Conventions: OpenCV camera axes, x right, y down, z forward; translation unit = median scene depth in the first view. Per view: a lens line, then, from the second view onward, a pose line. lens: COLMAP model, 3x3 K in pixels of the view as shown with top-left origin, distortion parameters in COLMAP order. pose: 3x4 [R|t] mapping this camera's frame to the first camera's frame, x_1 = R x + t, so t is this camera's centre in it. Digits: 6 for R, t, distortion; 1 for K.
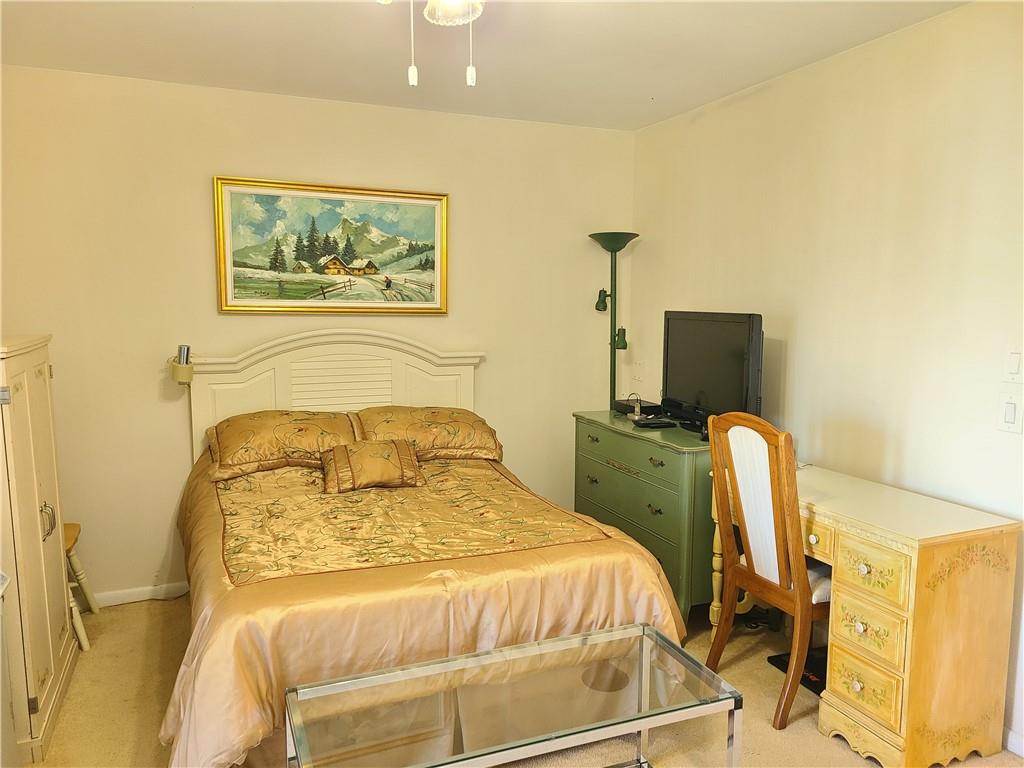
lens RADIAL K [[763.0, 0, 518.8], [0, 763.0, 393.0], [0, 0, 1]] dist [0.056603, -0.043723]
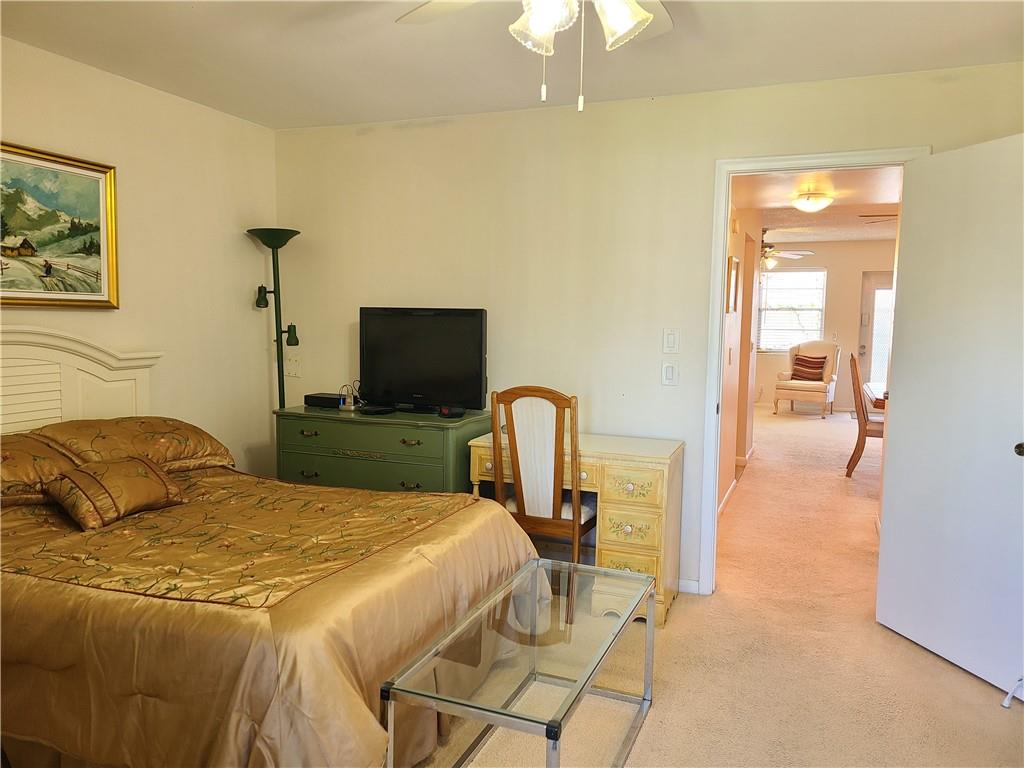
lens RADIAL K [[763.0, 0, 511.0], [0, 763.0, 387.5], [0, 0, 1]] dist [0.056603, -0.043723]
pose [[0.699085, -0.063779, 0.712188, -0.424495], [0.075424, 0.997035, 0.015251, 0.004572], [-0.711049, 0.043055, 0.701823, 0.096431]]
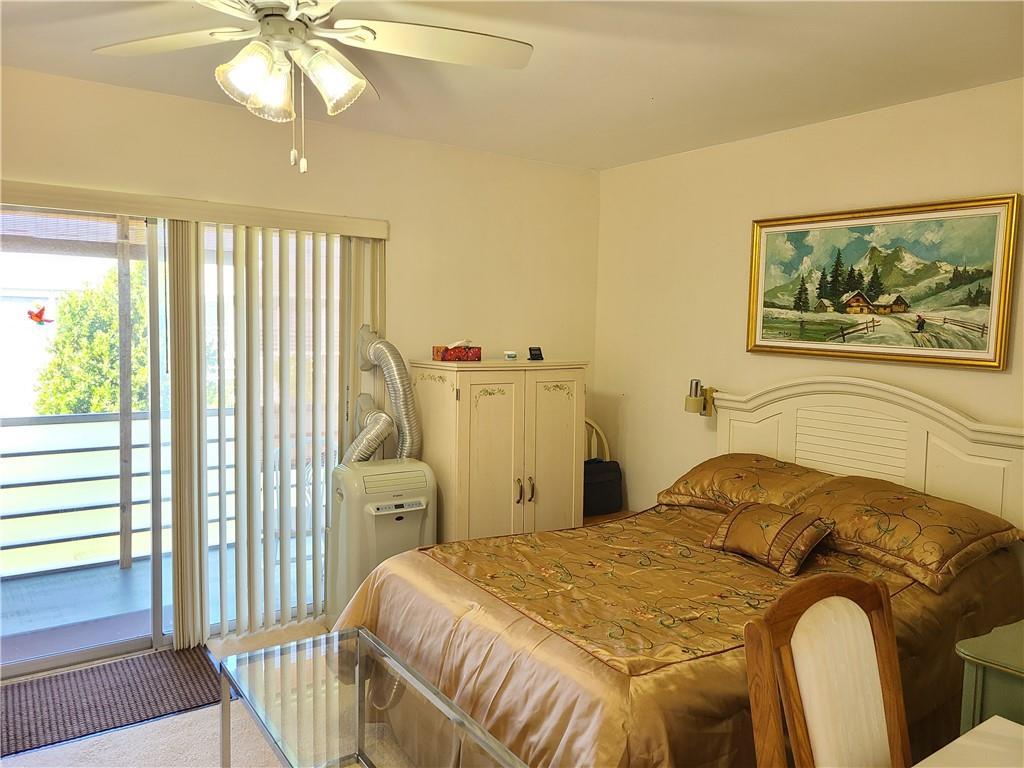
lens RADIAL K [[763.0, 0, 526.1], [0, 763.0, 382.6], [0, 0, 1]] dist [0.056603, -0.043723]
pose [[0.222814, 0.080887, -0.971500, 0.507314], [-0.142575, 0.988540, 0.049606, -0.068476], [0.964379, 0.127459, 0.231793, 0.455412]]
